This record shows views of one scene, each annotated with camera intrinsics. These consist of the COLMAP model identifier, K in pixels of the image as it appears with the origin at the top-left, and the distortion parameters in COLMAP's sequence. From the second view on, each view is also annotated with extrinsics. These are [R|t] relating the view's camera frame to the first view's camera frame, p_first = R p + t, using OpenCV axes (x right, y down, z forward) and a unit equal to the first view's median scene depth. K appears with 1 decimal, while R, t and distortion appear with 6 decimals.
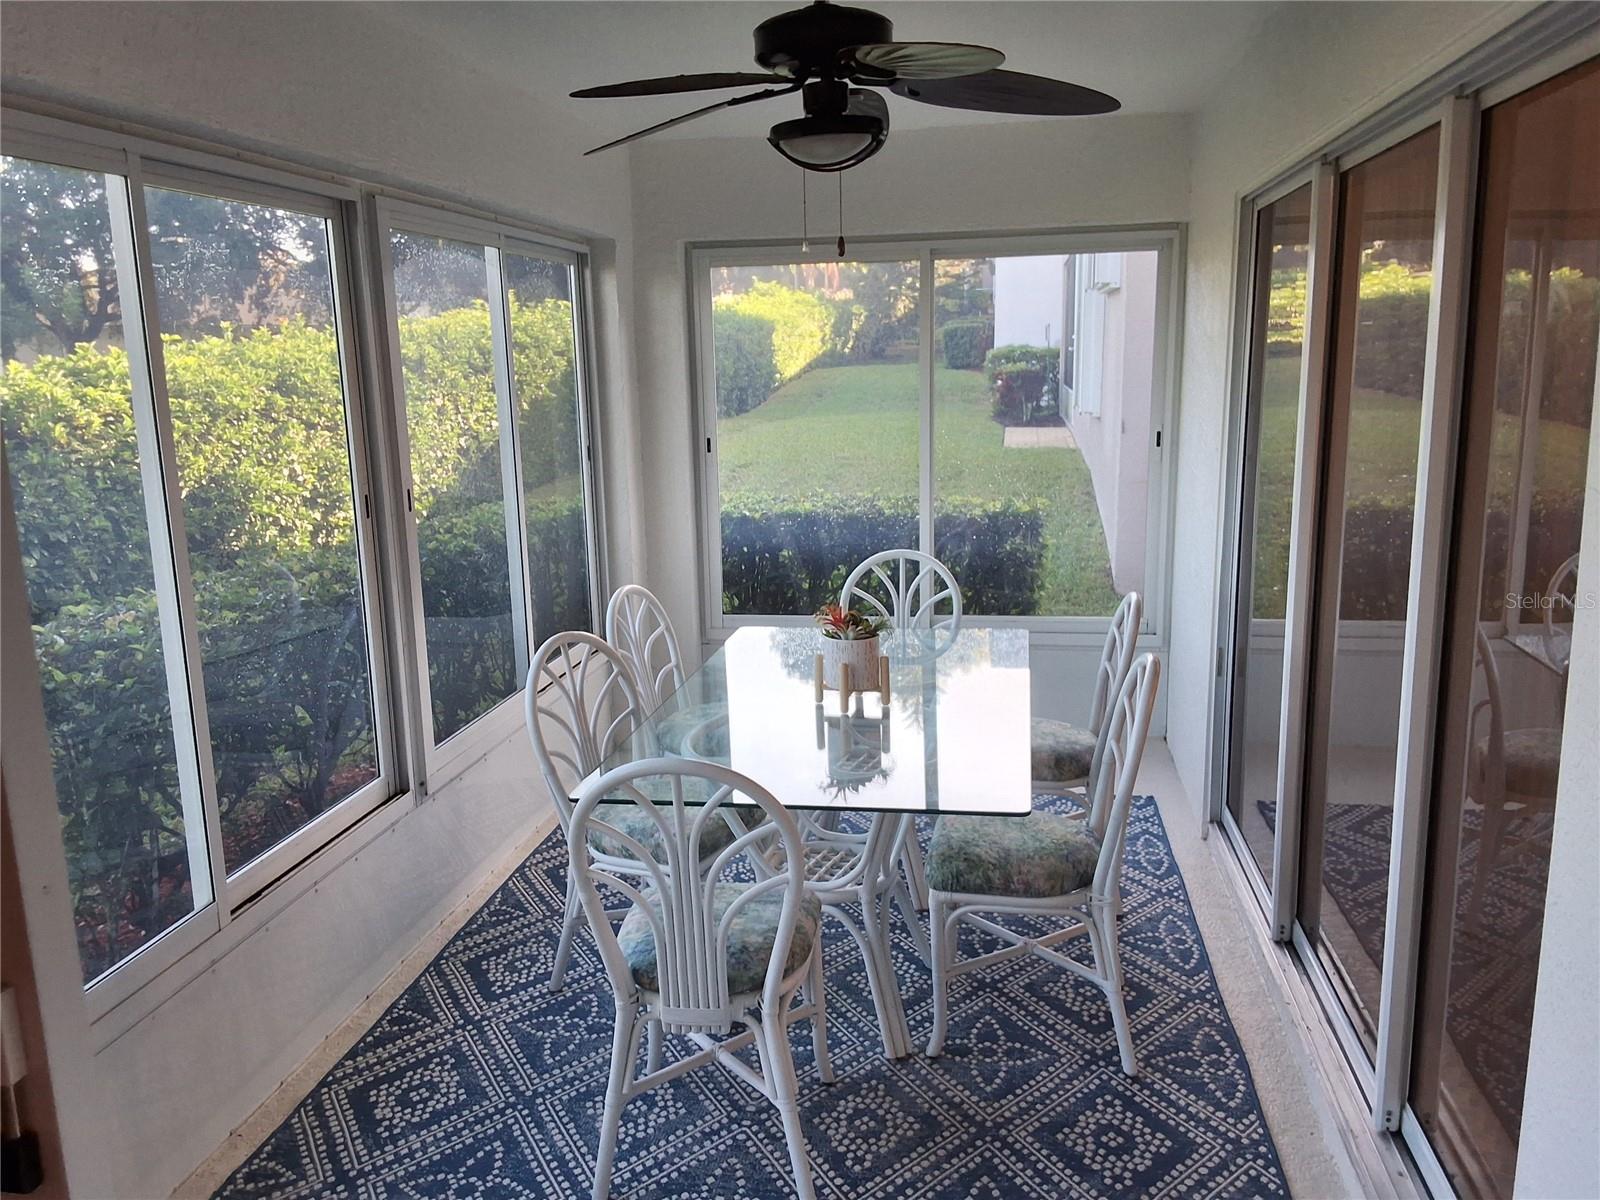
lens RADIAL K [[1275.8, 0, 785.3], [0, 1275.8, 605.1], [0, 0, 1]] dist [0.124963, -0.202670]
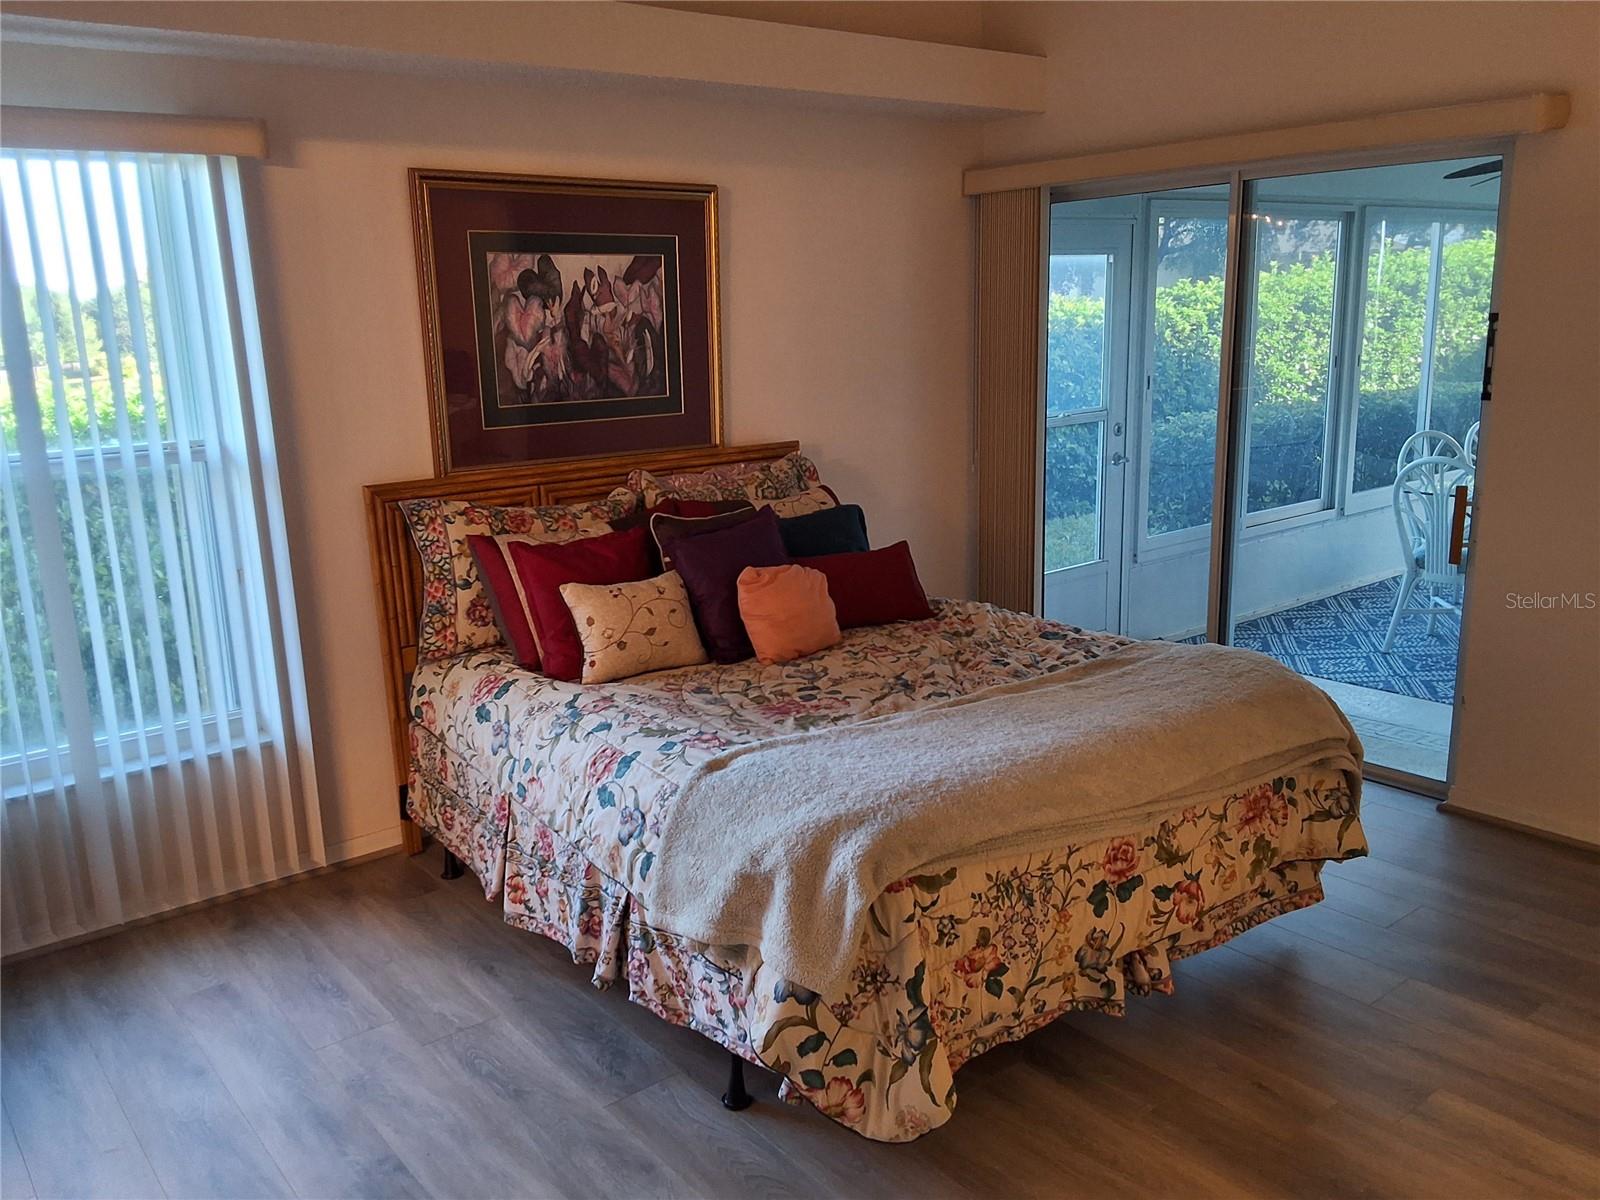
lens RADIAL K [[1275.8, 0, 785.3], [0, 1275.8, 605.1], [0, 0, 1]] dist [0.124963, -0.202670]
pose [[0.739099, 0.155147, -0.655486, 0.183447], [-0.118381, 0.987885, 0.100341, 0.083696], [0.663113, 0.003435, 0.748511, -0.466554]]
